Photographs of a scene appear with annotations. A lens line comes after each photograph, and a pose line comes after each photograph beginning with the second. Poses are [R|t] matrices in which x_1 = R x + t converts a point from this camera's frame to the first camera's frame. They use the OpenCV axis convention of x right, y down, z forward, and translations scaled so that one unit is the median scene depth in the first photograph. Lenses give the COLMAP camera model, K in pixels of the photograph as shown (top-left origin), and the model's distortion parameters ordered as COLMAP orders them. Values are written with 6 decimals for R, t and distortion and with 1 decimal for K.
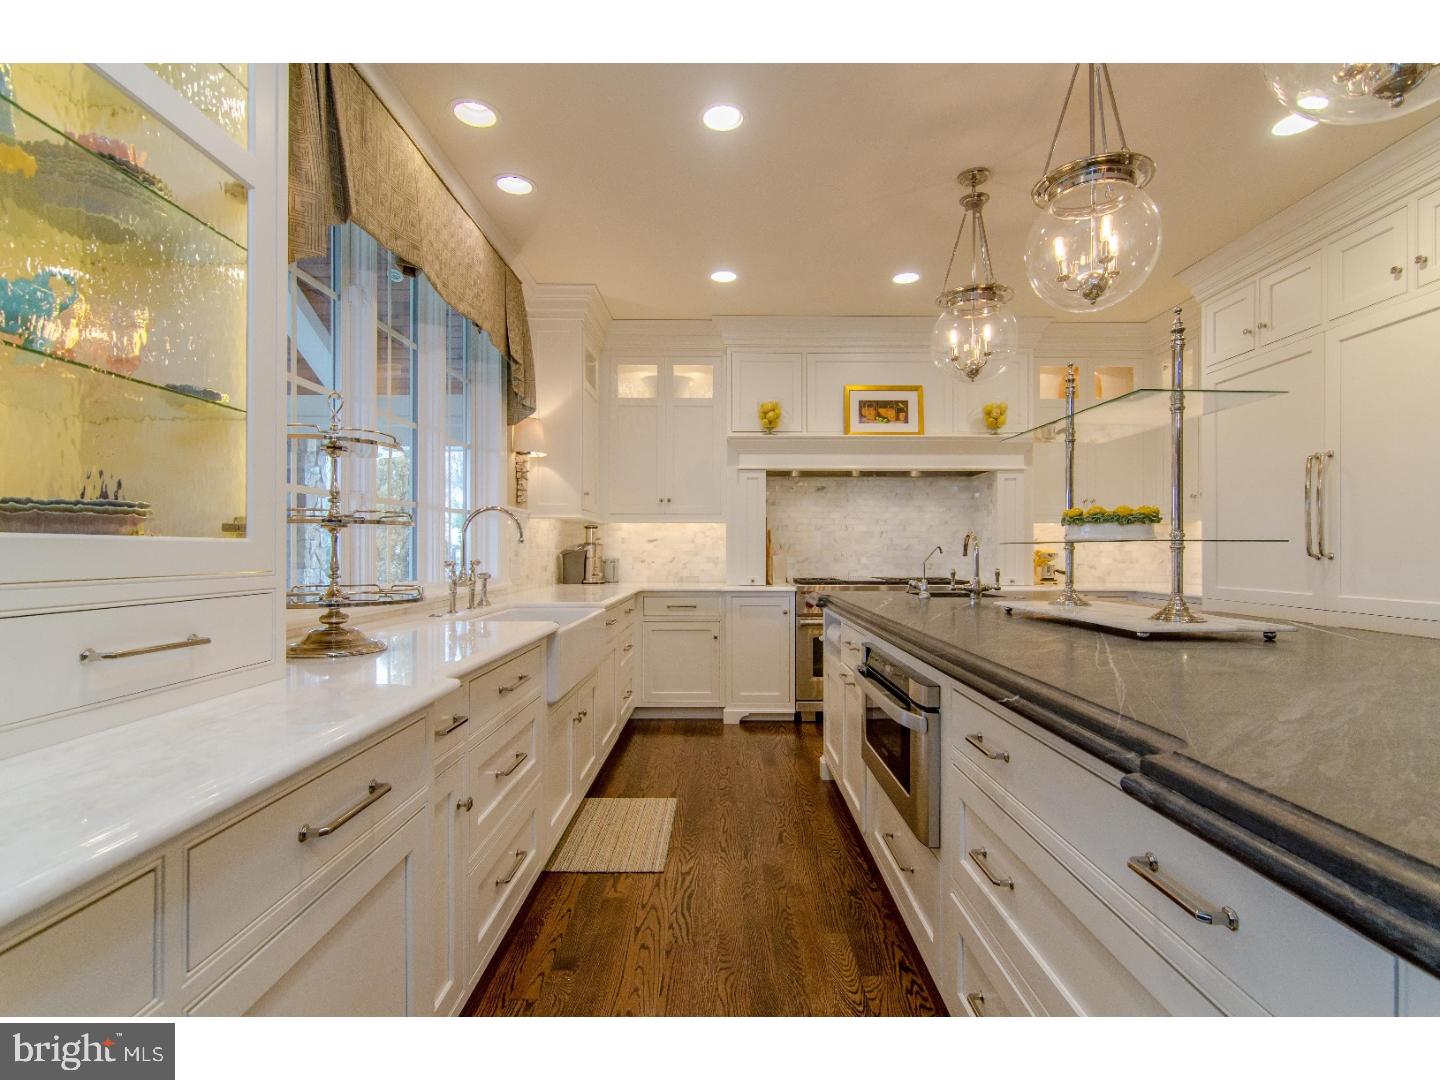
lens RADIAL K [[688.9, 0, 726.9], [0, 688.9, 546.8], [0, 0, 1]] dist [-0.001108, 0.002664]
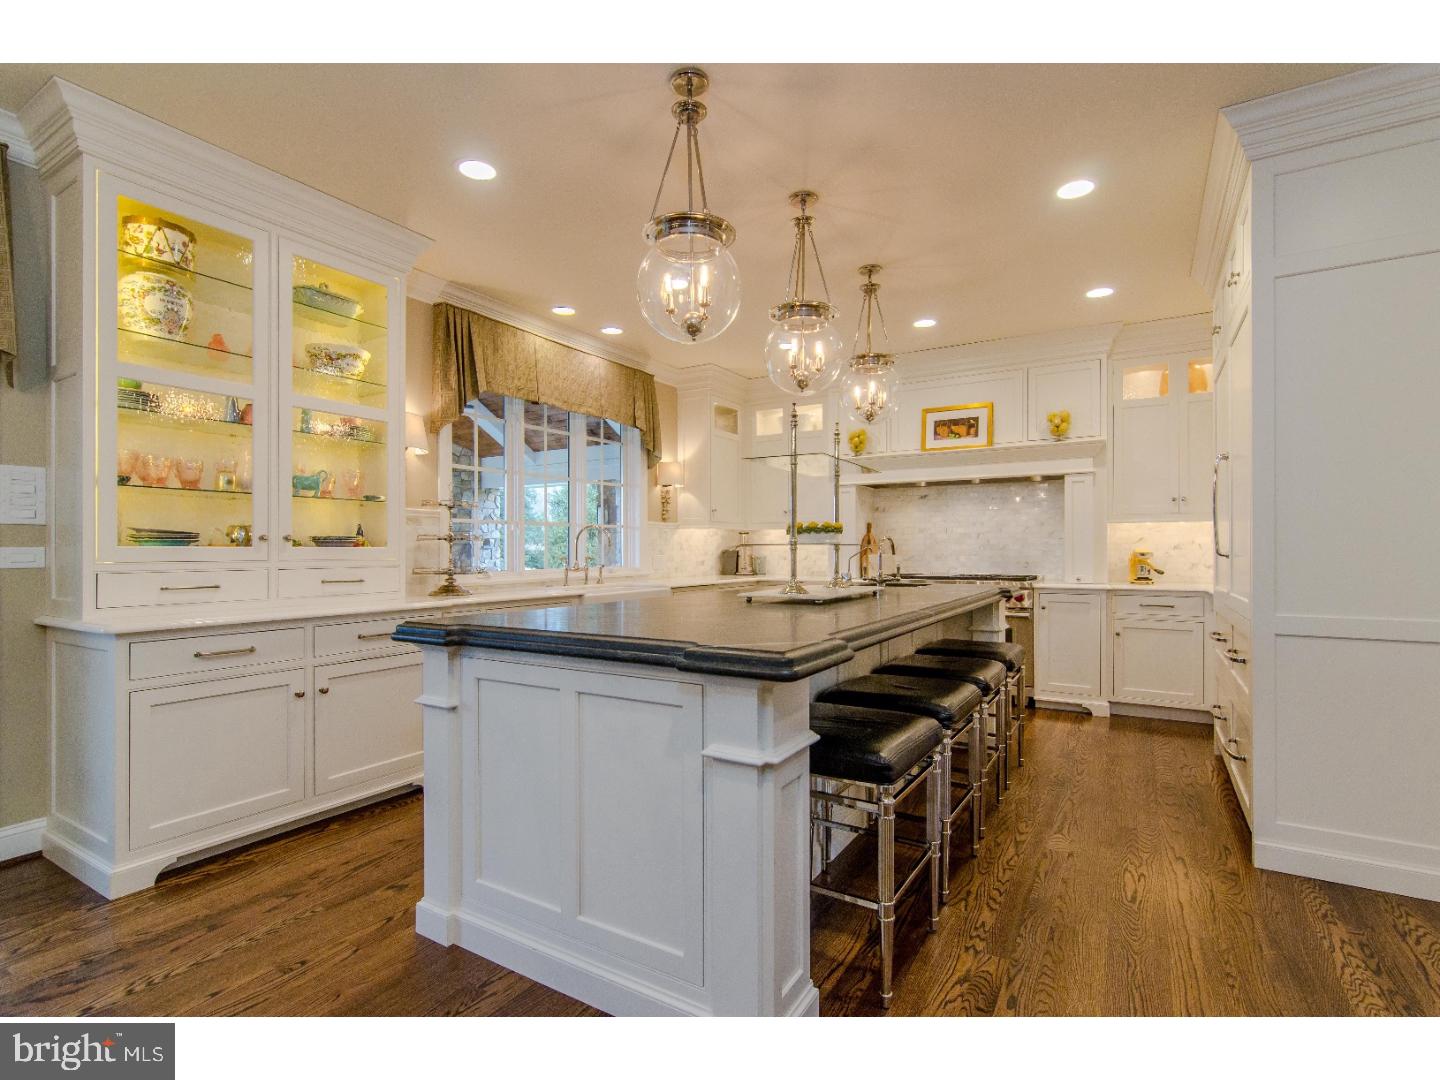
lens RADIAL K [[688.9, 0, 729.0], [0, 688.9, 548.0], [0, 0, 1]] dist [-0.001108, 0.002664]
pose [[0.855135, -0.003541, -0.518394, 0.495923], [0.004527, 0.999990, 0.000636, -0.000609], [0.518386, -0.002891, 0.855142, -0.173066]]
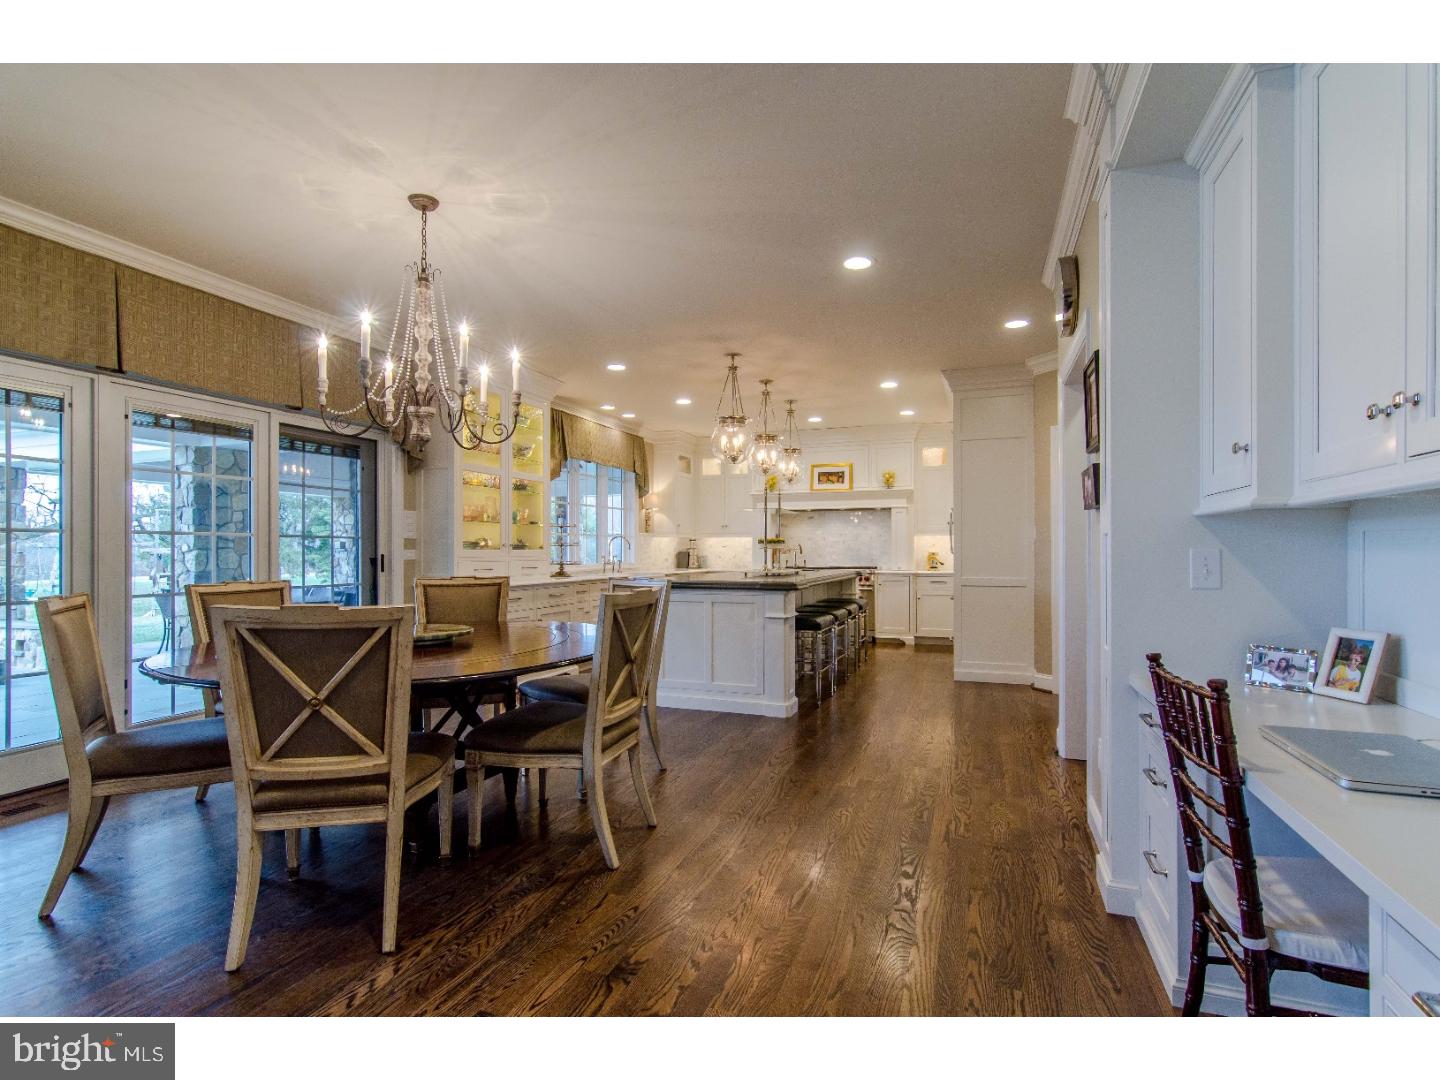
lens RADIAL K [[688.9, 0, 731.6], [0, 688.9, 542.5], [0, 0, 1]] dist [-0.001108, 0.002664]
pose [[0.938720, -0.006769, -0.344613, 0.619228], [0.003808, 0.999950, -0.009268, -0.002555], [0.344659, 0.007388, 0.938699, -0.863737]]
